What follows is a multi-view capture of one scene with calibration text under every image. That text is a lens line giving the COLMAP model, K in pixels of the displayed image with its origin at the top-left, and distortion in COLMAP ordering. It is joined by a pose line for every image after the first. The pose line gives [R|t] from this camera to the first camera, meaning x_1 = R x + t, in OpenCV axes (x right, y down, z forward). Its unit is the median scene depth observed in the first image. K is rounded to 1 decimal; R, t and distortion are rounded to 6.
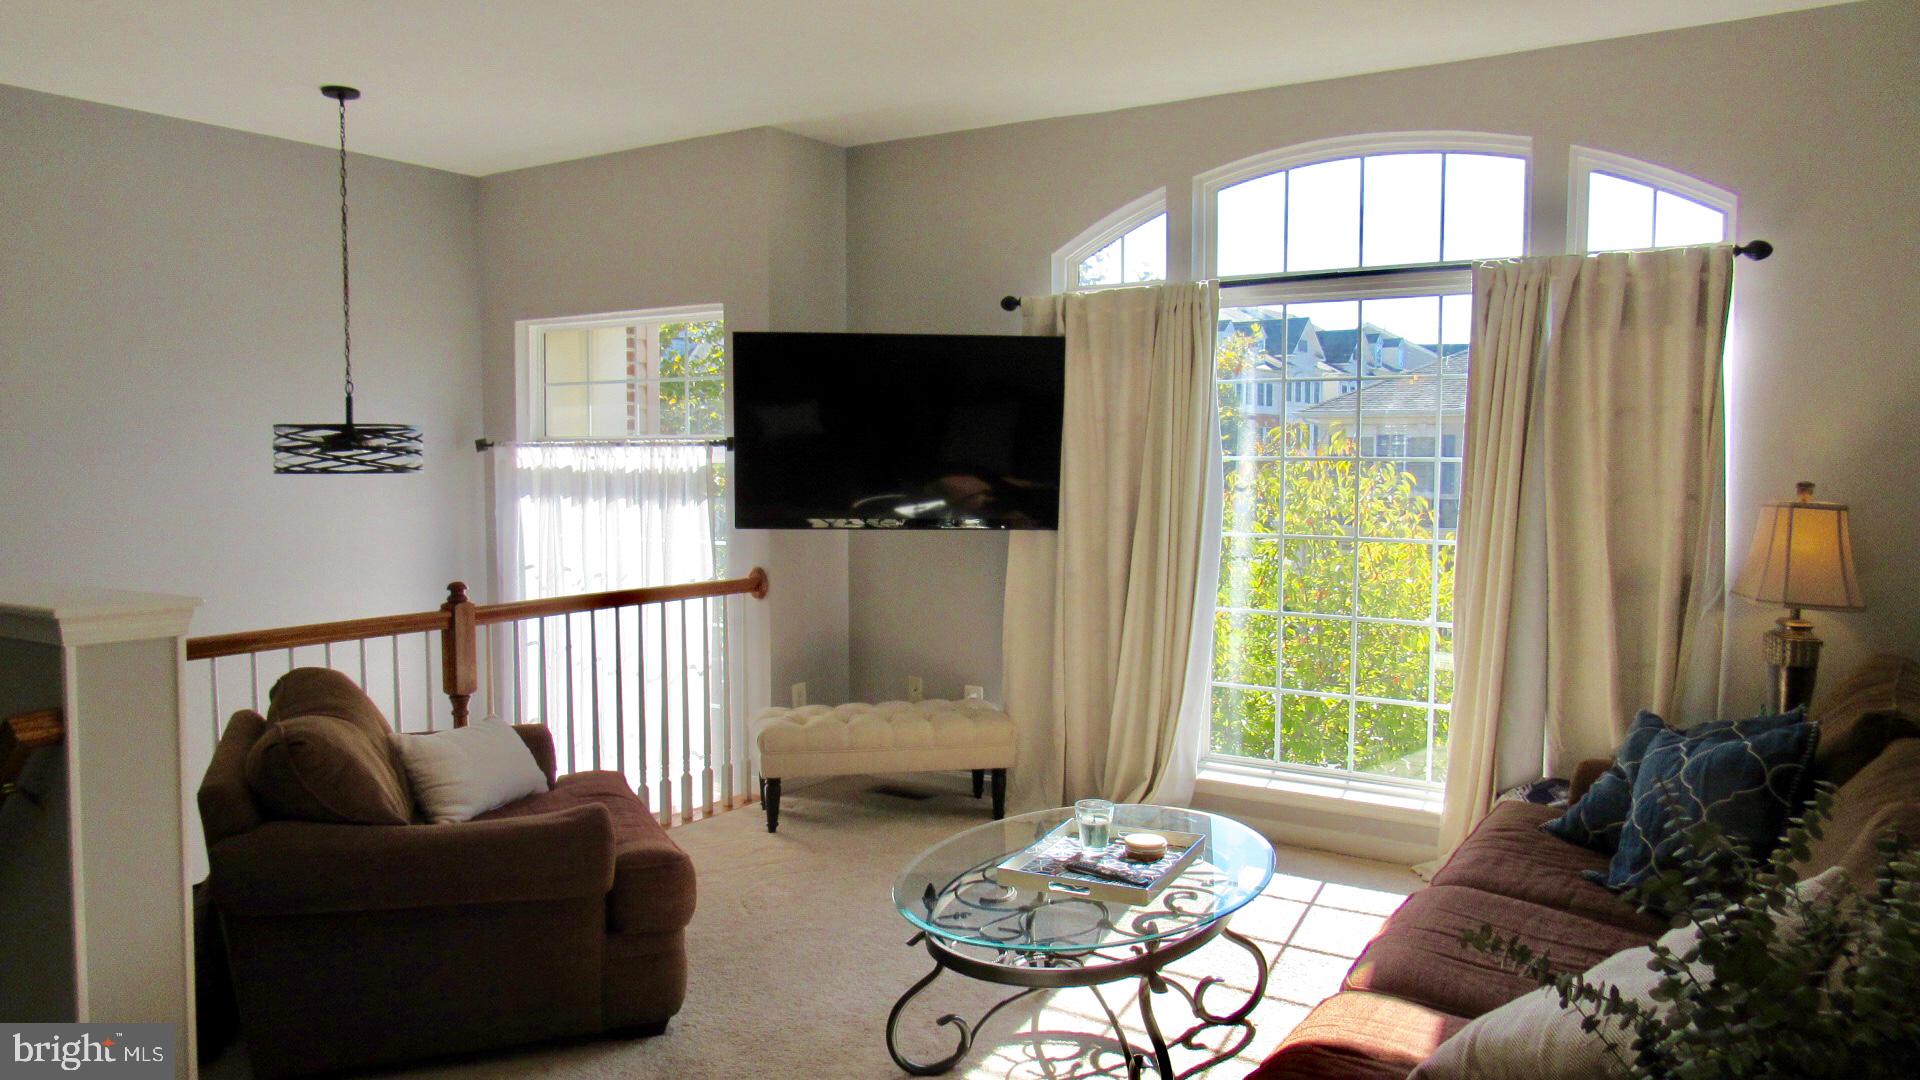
lens RADIAL K [[1387.4, 0, 958.1], [0, 1387.4, 541.7], [0, 0, 1]] dist [-0.020080, 0.009298]
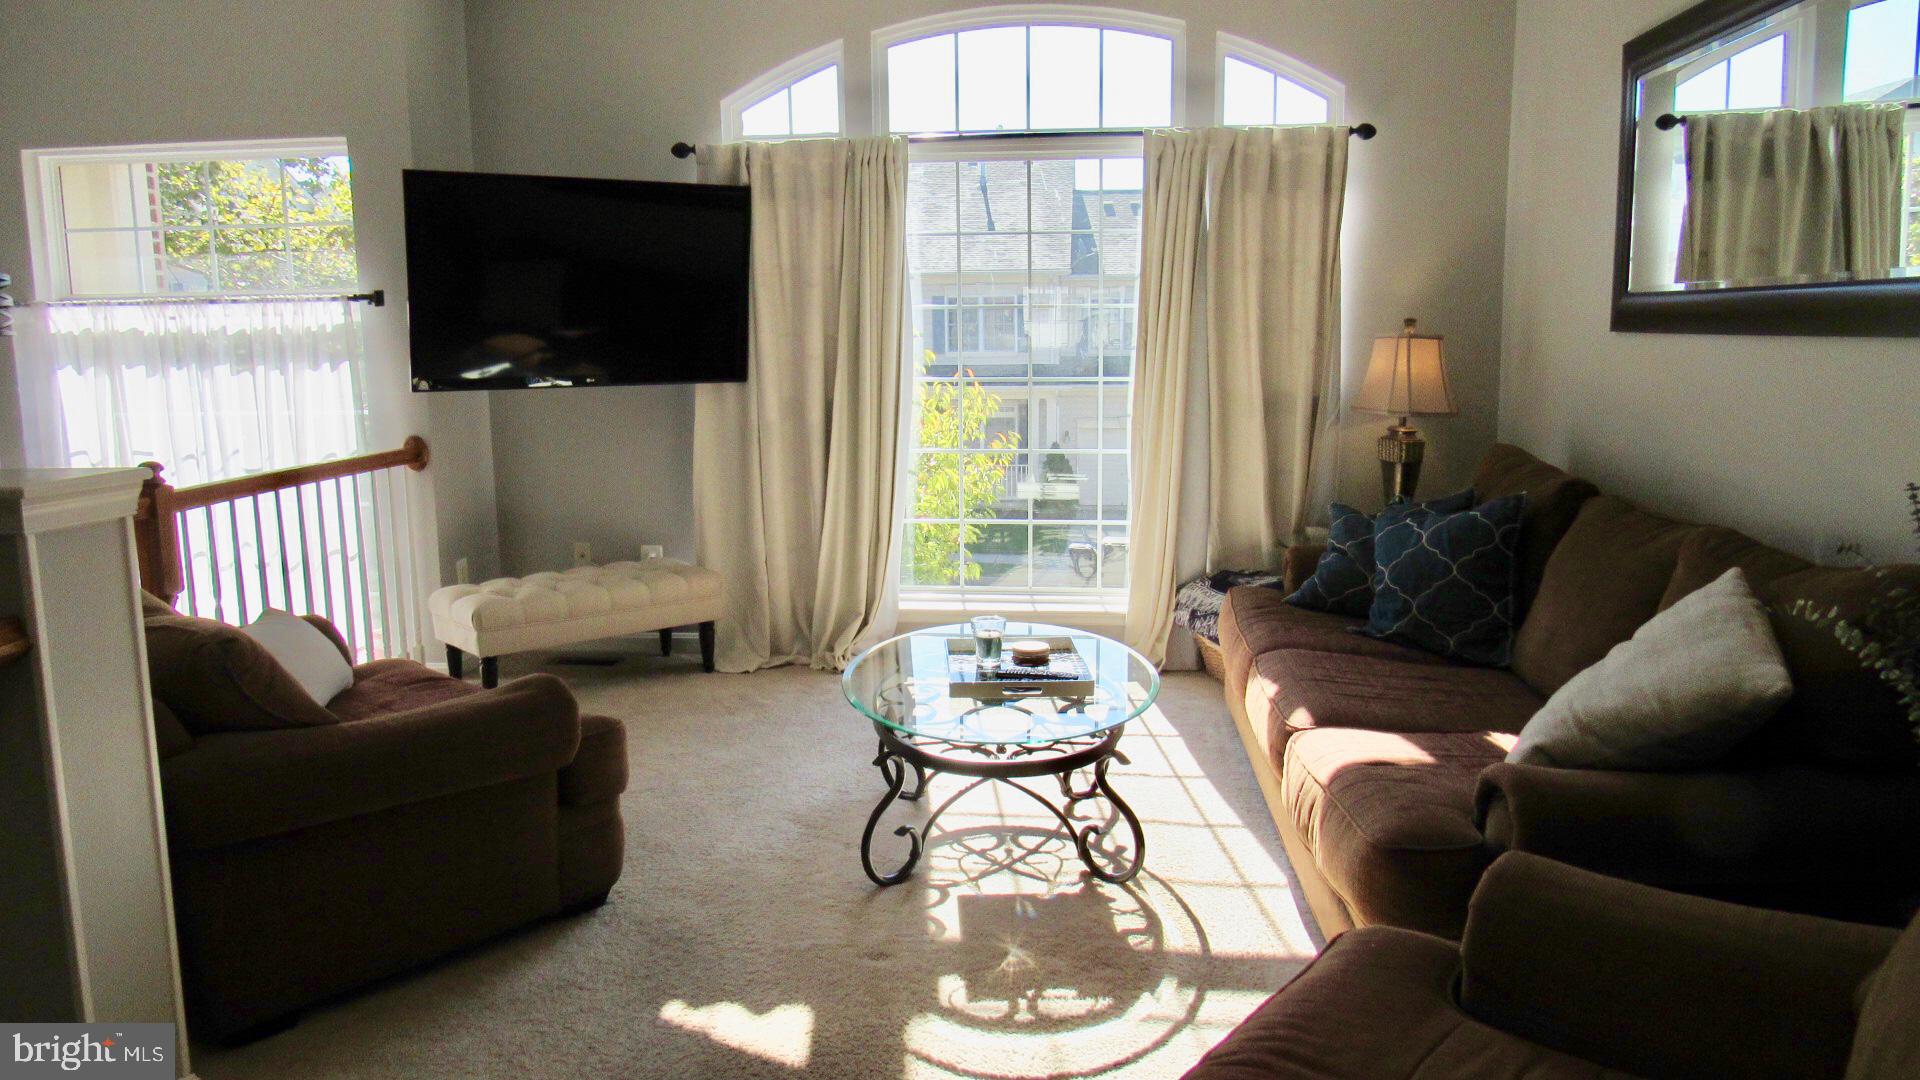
lens RADIAL K [[1387.4, 0, 916.4], [0, 1387.4, 549.8], [0, 0, 1]] dist [-0.020080, 0.009298]
pose [[0.887353, -0.085666, 0.453063, -0.295946], [0.042000, 0.993522, 0.105597, 0.011743], [-0.459174, -0.074673, 0.885203, 0.043517]]
